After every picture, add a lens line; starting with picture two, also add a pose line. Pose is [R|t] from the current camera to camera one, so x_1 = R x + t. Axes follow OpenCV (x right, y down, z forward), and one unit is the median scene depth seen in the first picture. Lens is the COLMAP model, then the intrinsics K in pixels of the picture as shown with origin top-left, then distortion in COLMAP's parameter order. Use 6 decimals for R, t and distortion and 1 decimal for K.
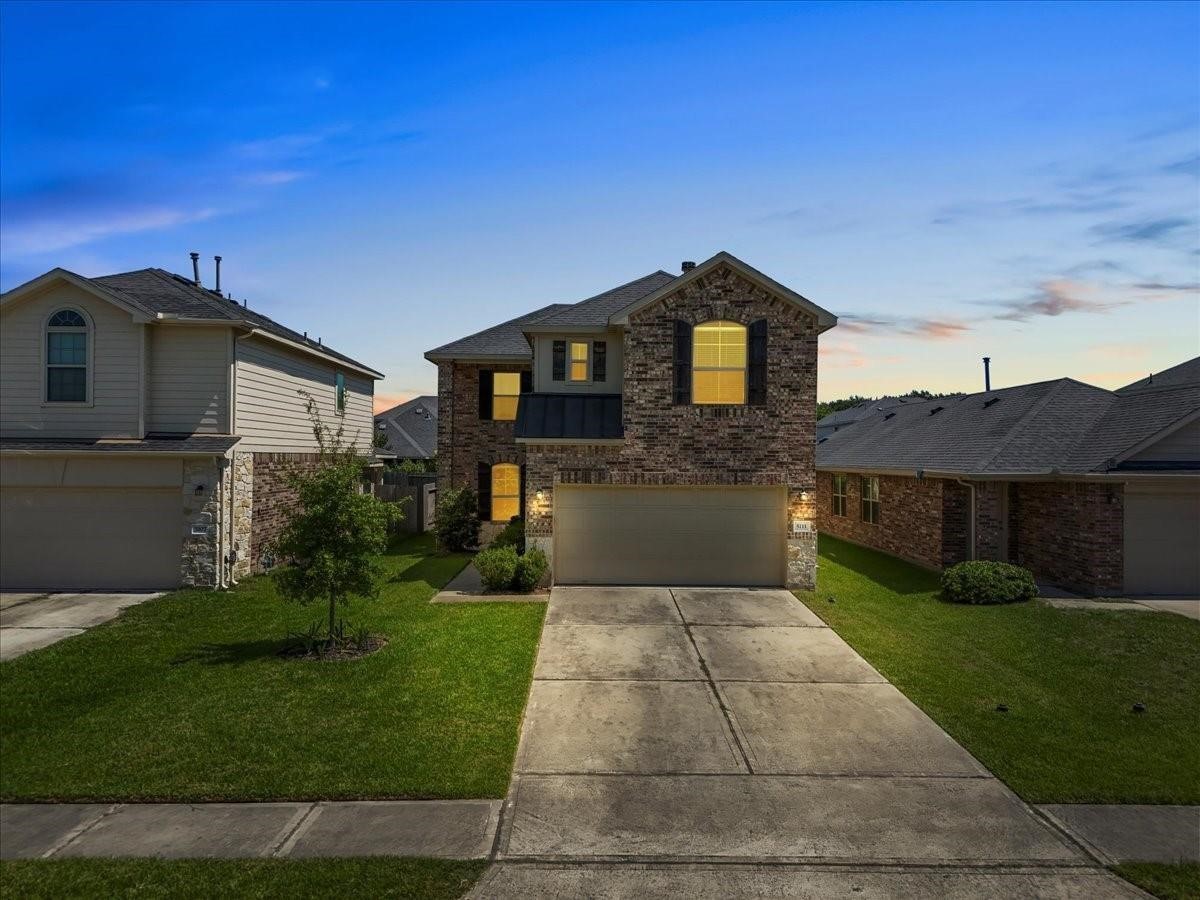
lens RADIAL K [[887.2, 0, 597.7], [0, 887.2, 450.2], [0, 0, 1]] dist [-0.009895, -0.000579]
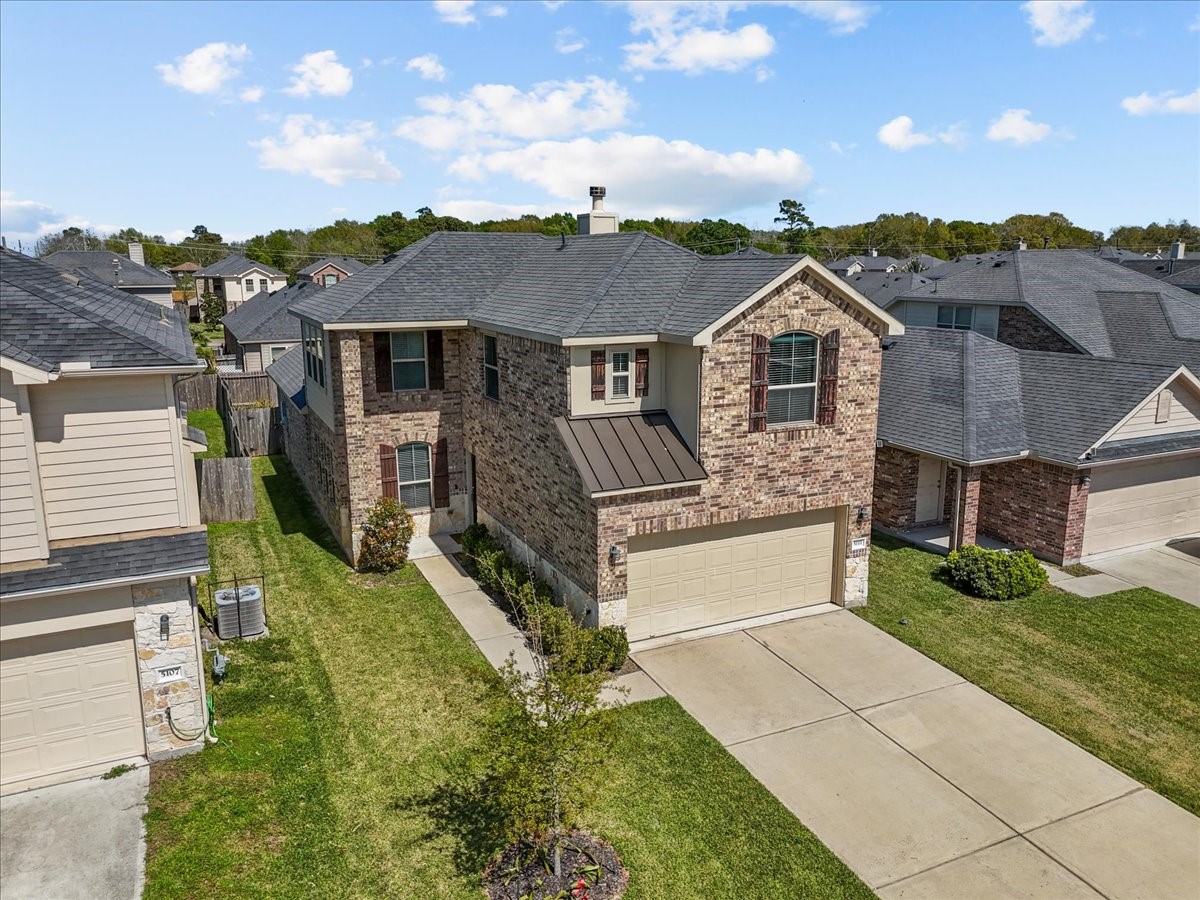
lens RADIAL K [[887.2, 0, 600.9], [0, 887.2, 447.9], [0, 0, 1]] dist [-0.009895, -0.000579]
pose [[0.906800, -0.099817, 0.409574, -0.407281], [0.009841, 0.976311, 0.216148, -0.225948], [-0.421447, -0.191972, 0.886301, 0.283768]]
